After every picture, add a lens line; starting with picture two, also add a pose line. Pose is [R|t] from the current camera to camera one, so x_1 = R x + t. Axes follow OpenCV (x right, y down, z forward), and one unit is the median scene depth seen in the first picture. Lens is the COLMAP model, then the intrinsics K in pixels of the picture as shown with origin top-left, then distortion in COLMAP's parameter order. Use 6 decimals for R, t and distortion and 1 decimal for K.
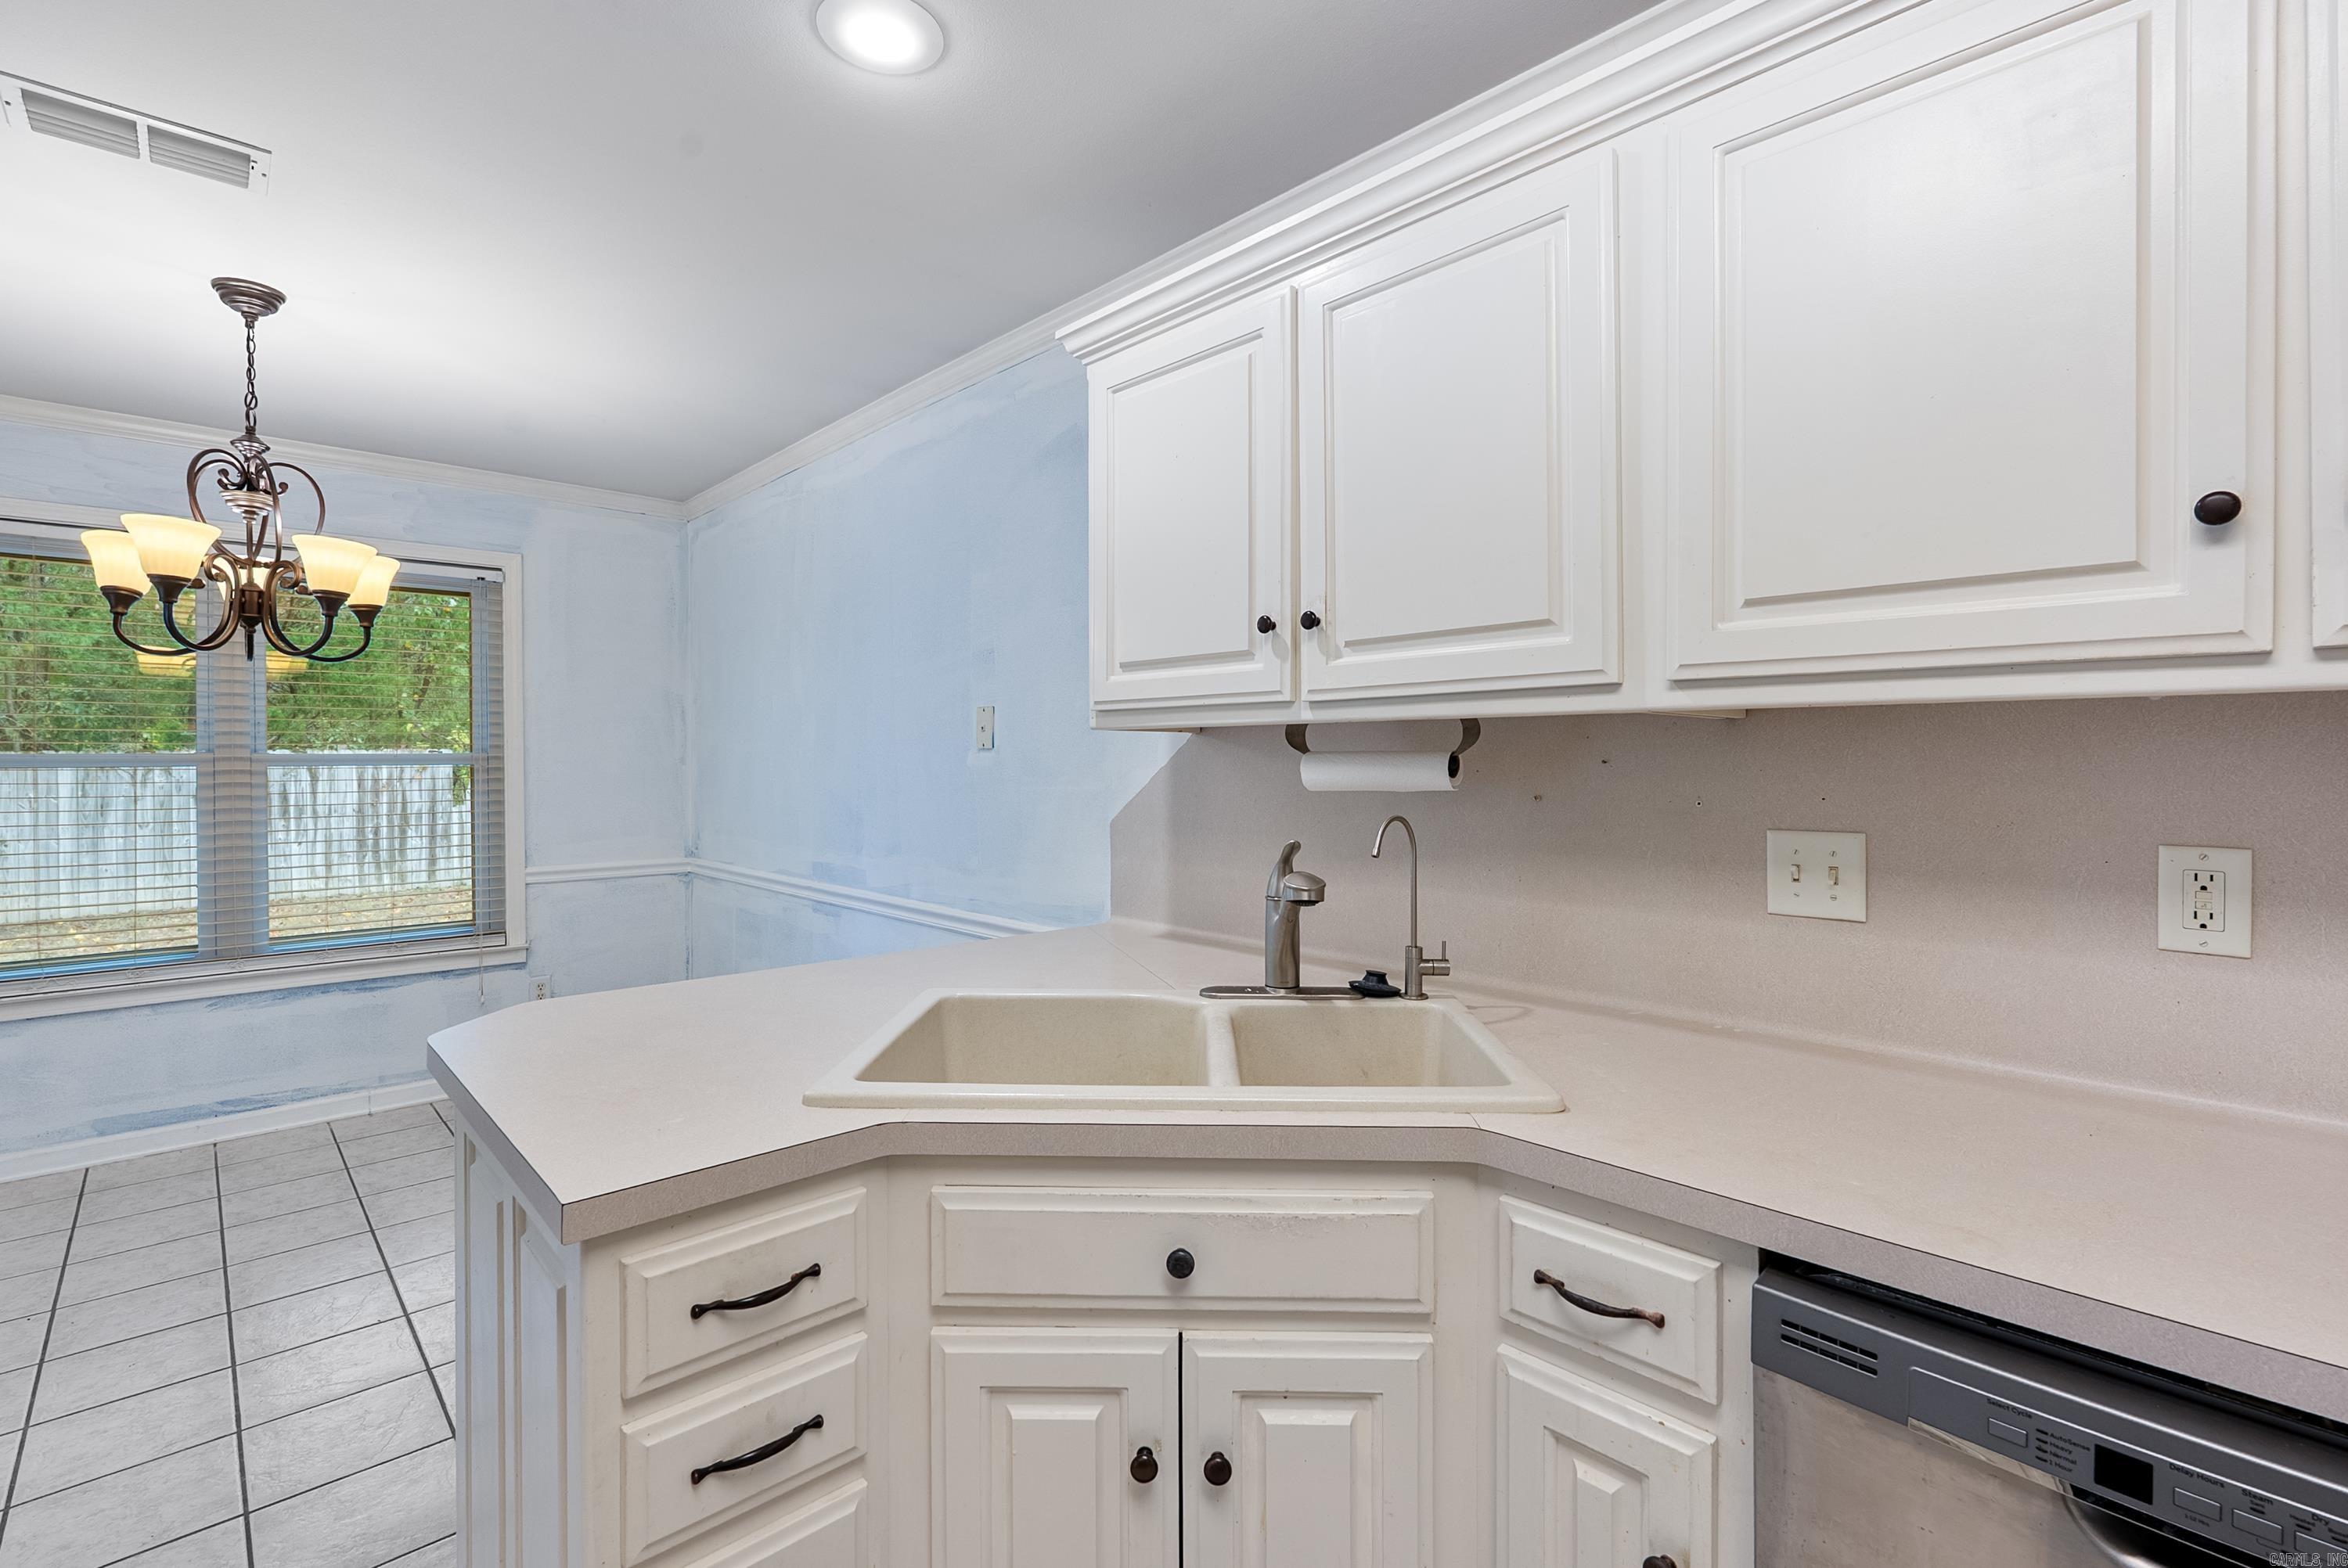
lens RADIAL K [[1042.8, 0, 1173.0], [0, 1042.8, 762.1], [0, 0, 1]] dist [-0.003417, -0.000297]
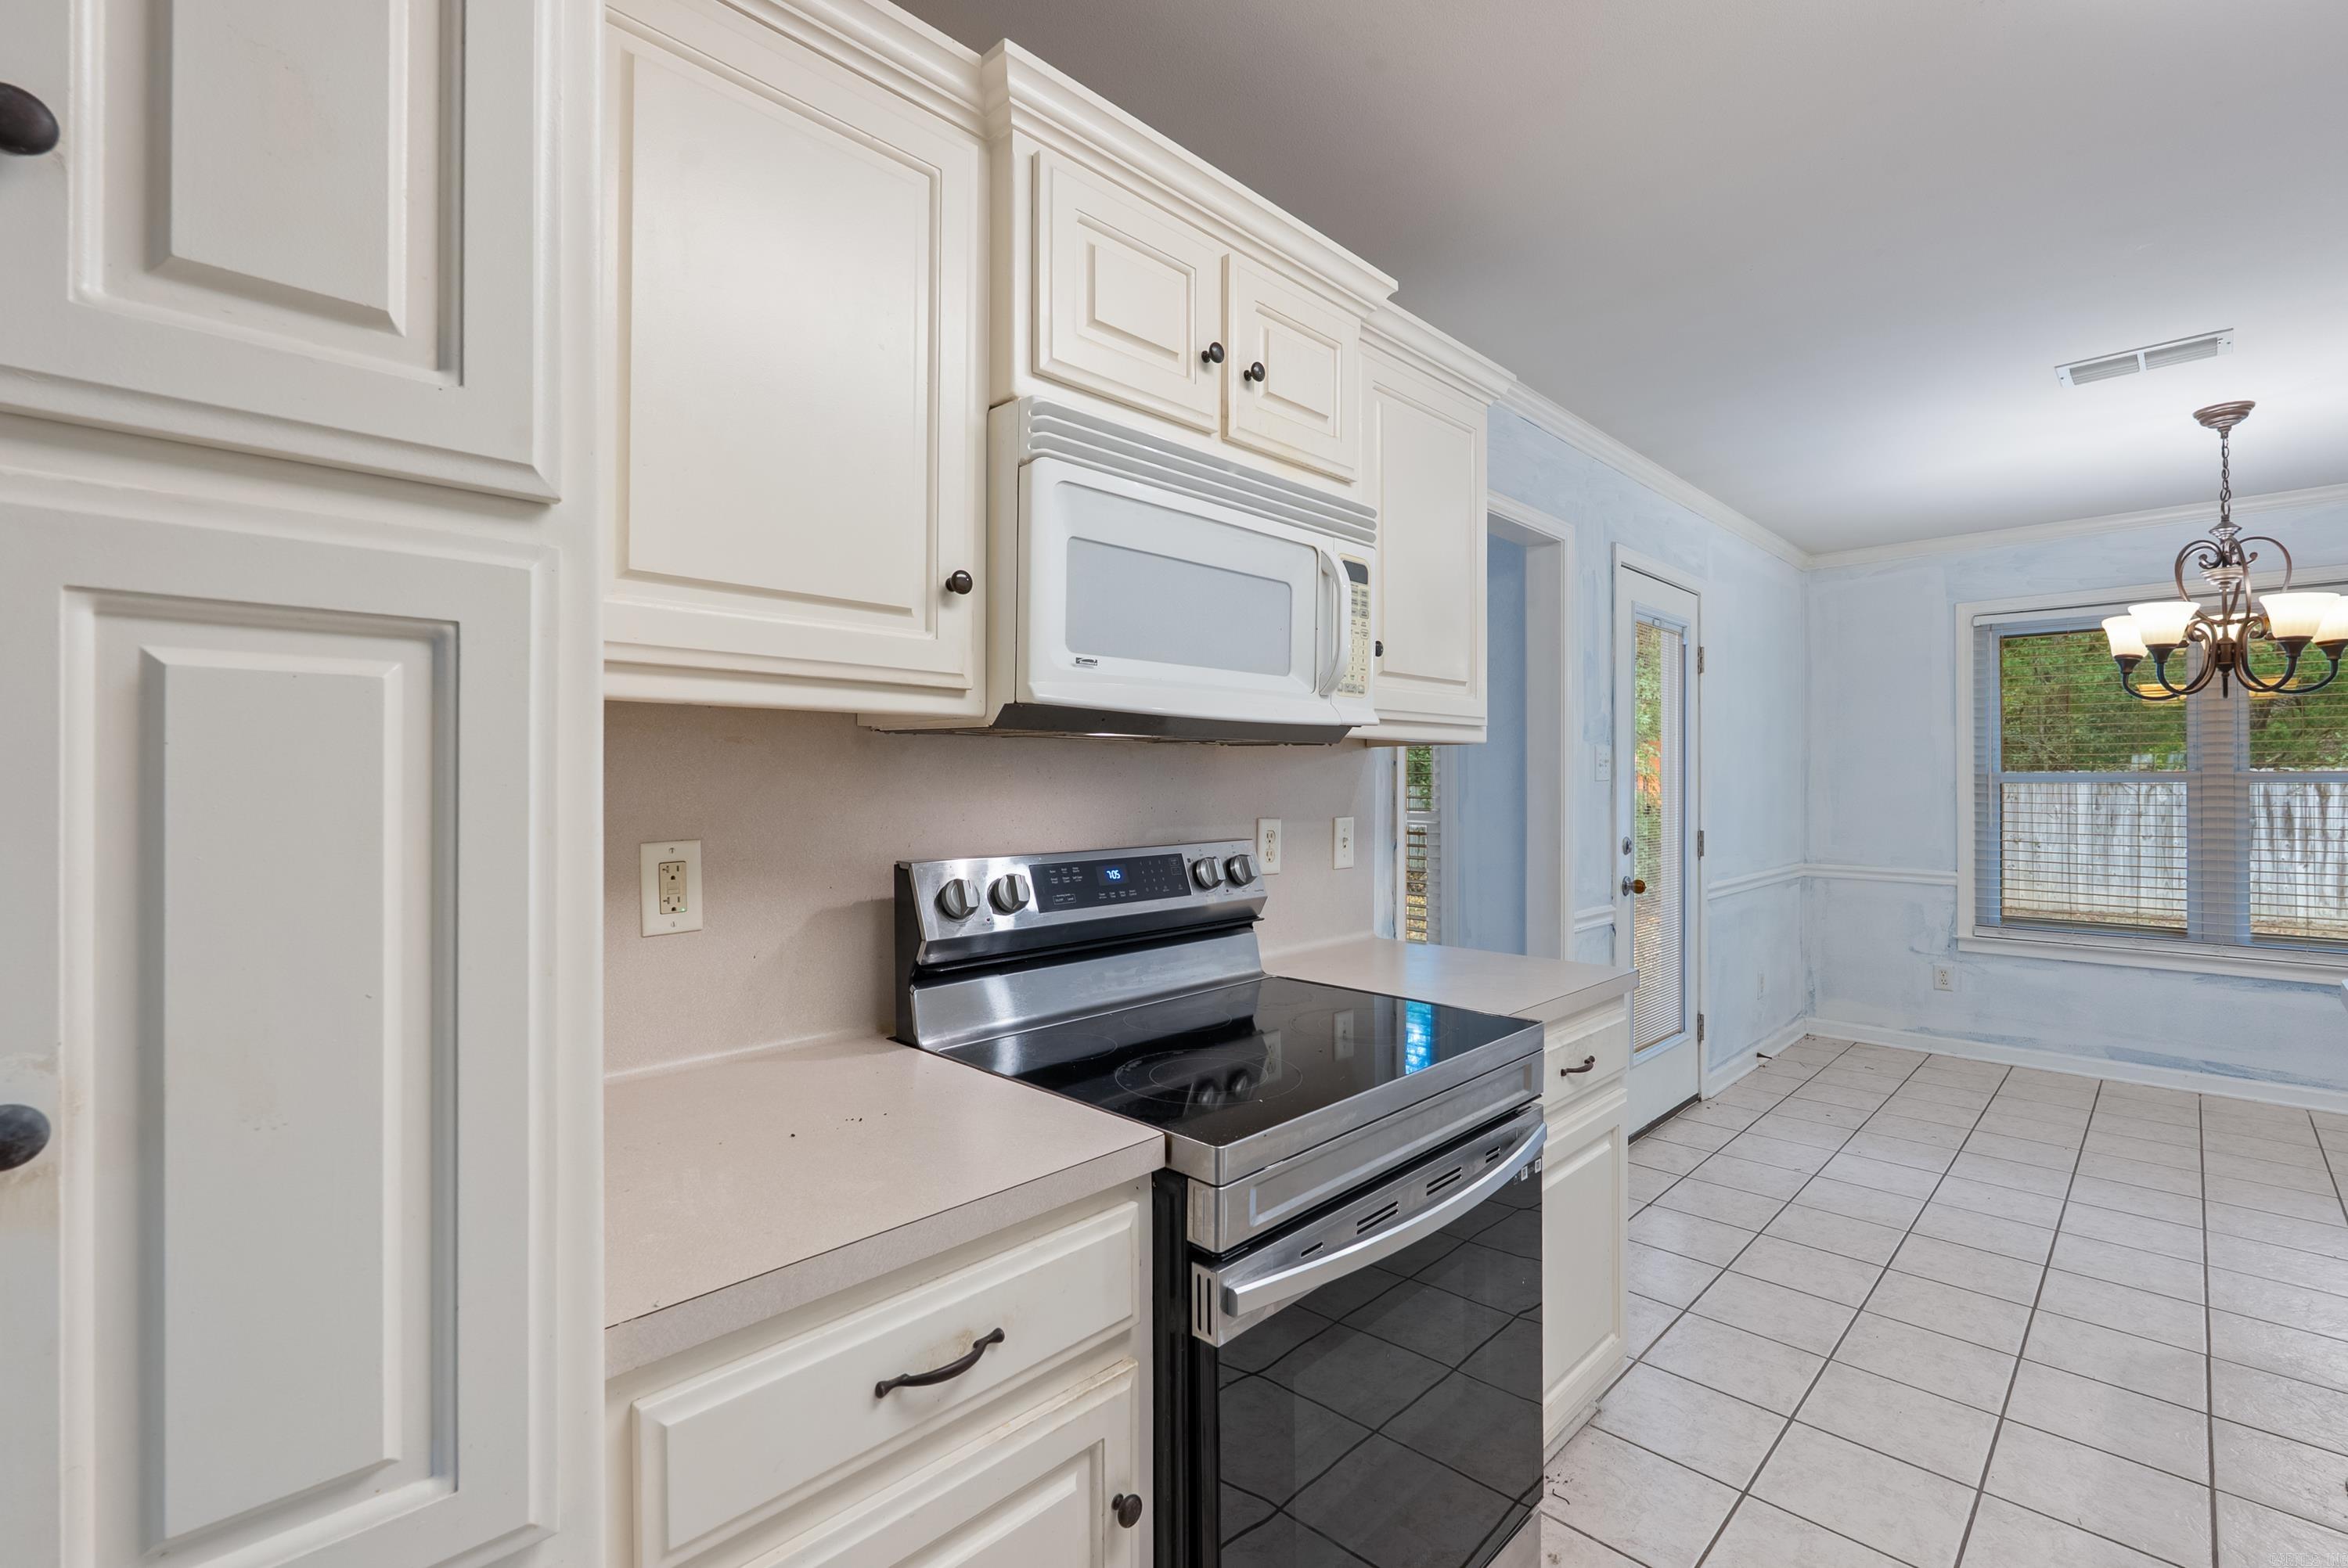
lens RADIAL K [[1039.0, 0, 1177.4], [0, 1039.0, 780.4], [0, 0, 1]] dist [-0.004795, 0.000566]
pose [[0.036777, 0.001764, -0.999322, 0.330527], [-0.002174, 0.999996, 0.001685, 0.003574], [0.999321, 0.002110, 0.036781, -0.327145]]
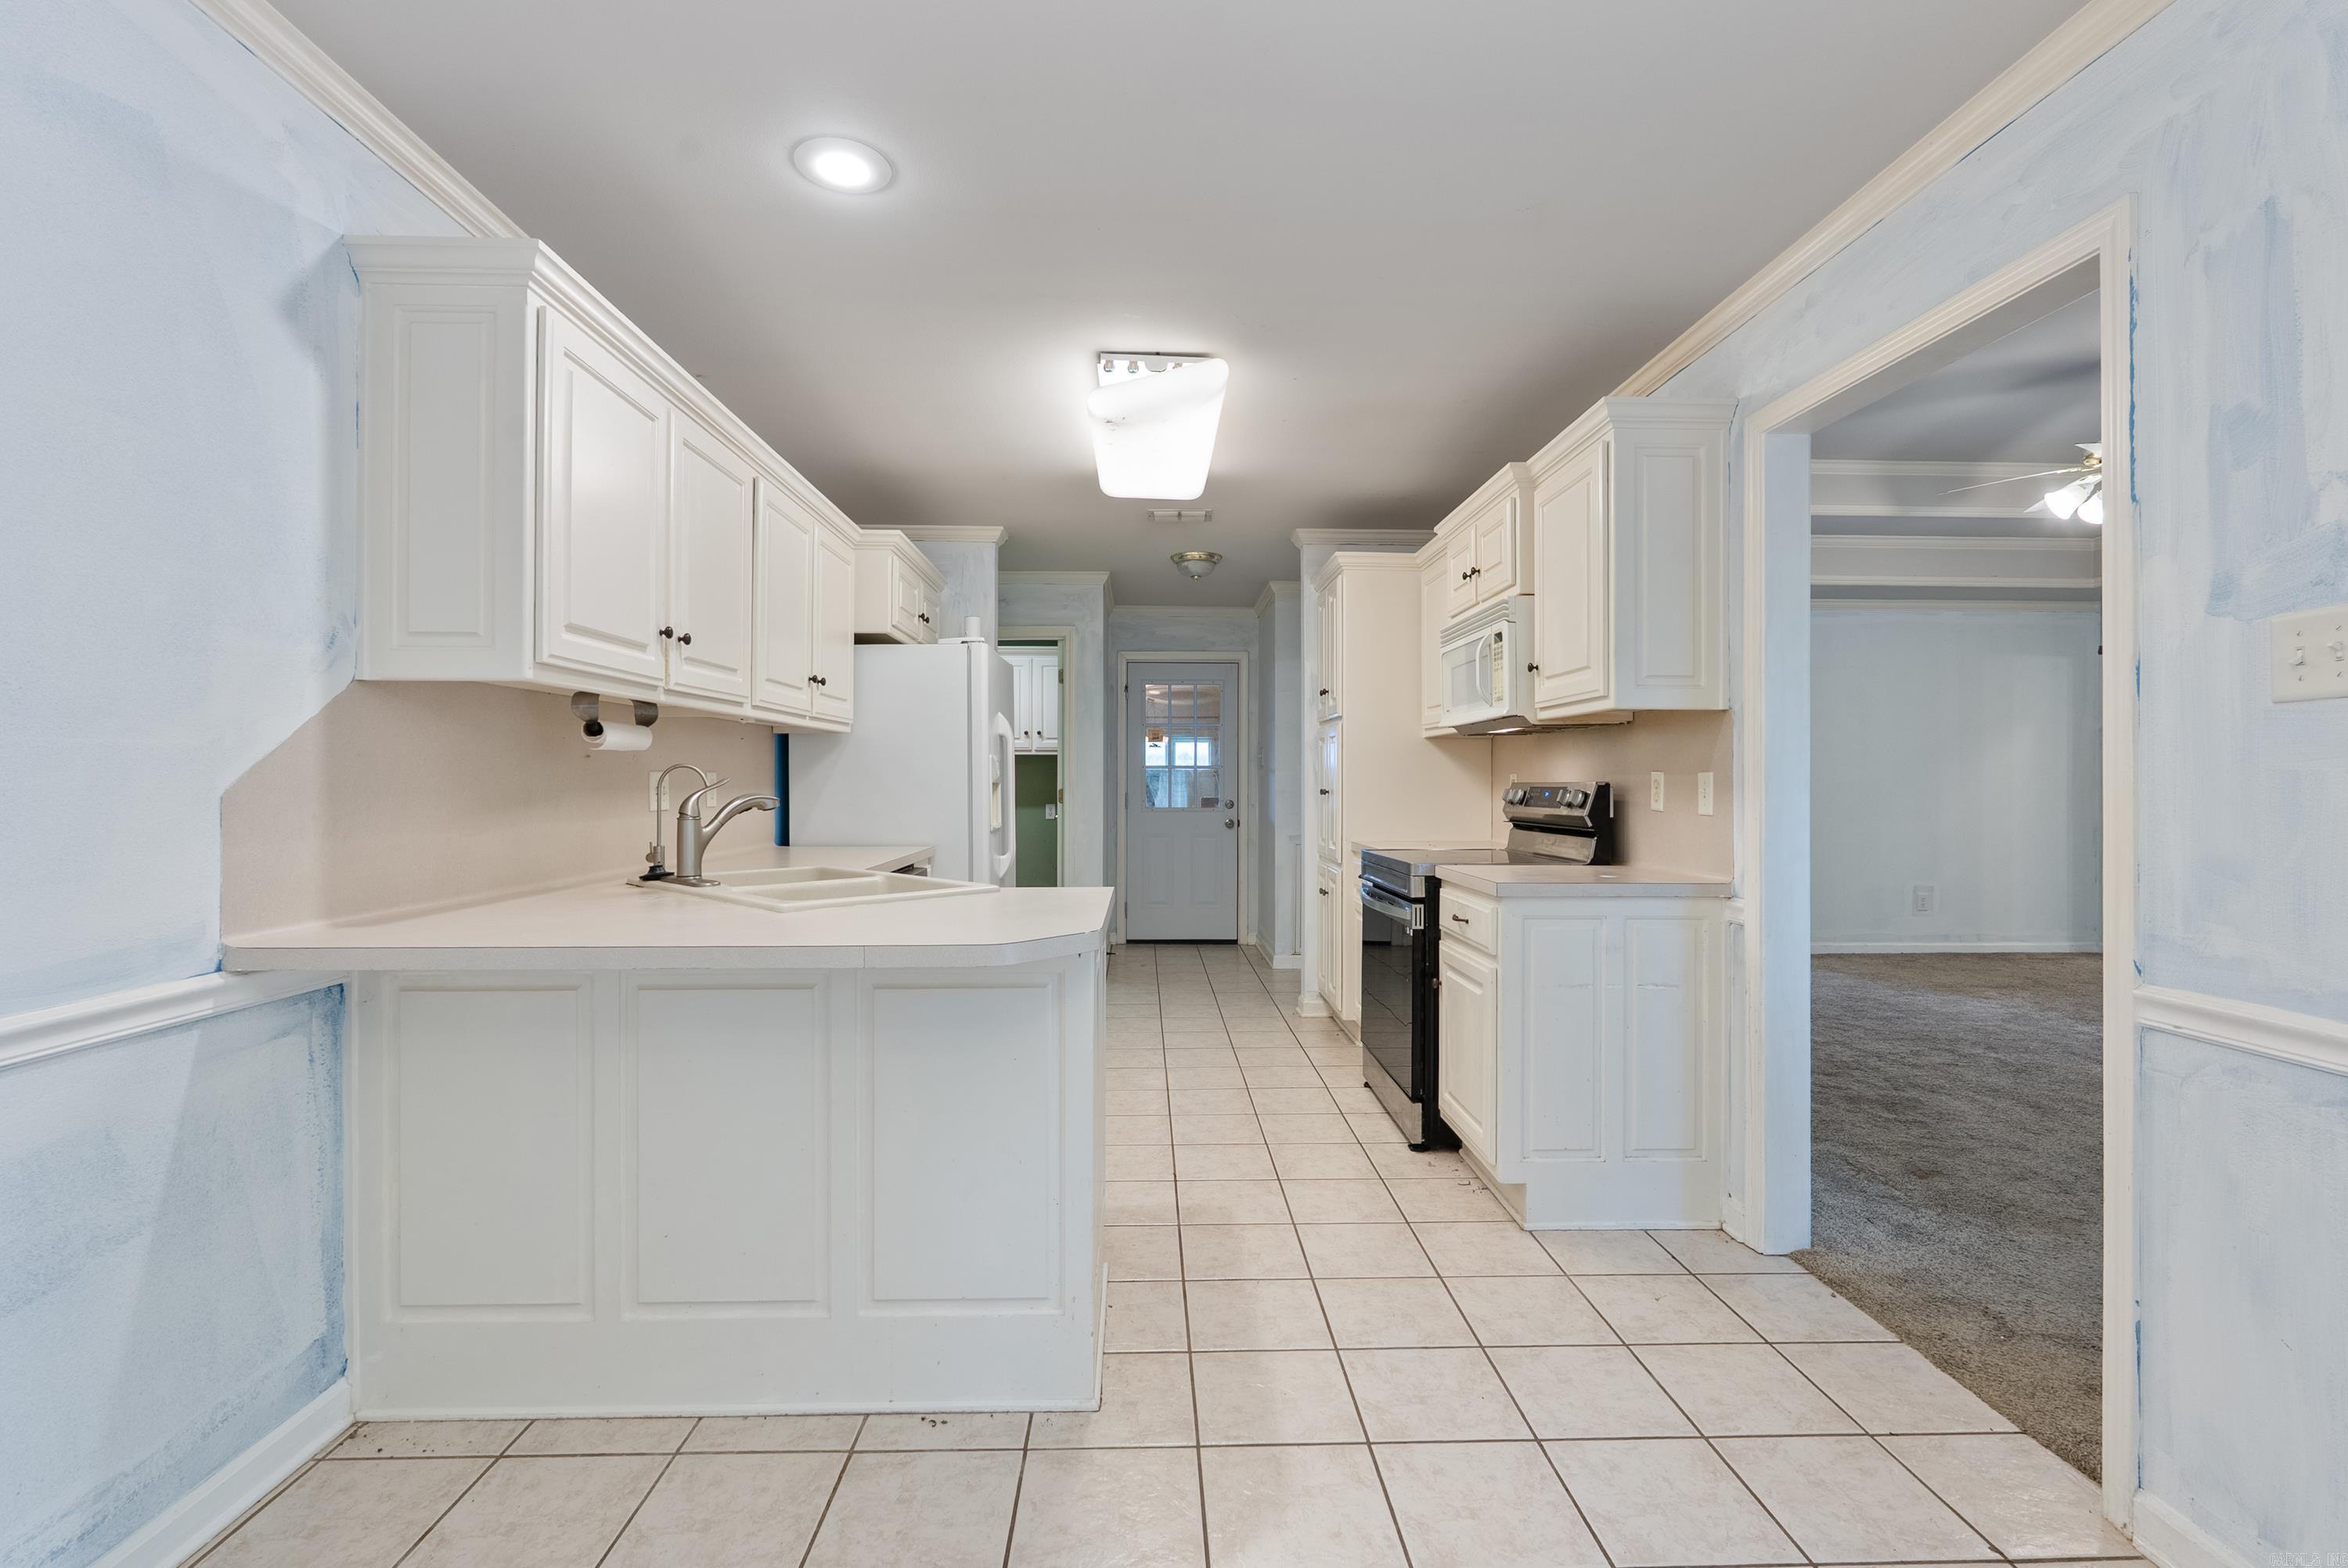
lens RADIAL K [[1039.0, 0, 1177.4], [0, 1039.0, 780.4], [0, 0, 1]] dist [-0.004795, 0.000566]
pose [[-0.748443, -0.000600, 0.663198, -0.909672], [-0.000258, 1.000000, 0.000614, 0.046304], [-0.663199, 0.000288, -0.748443, 1.056275]]
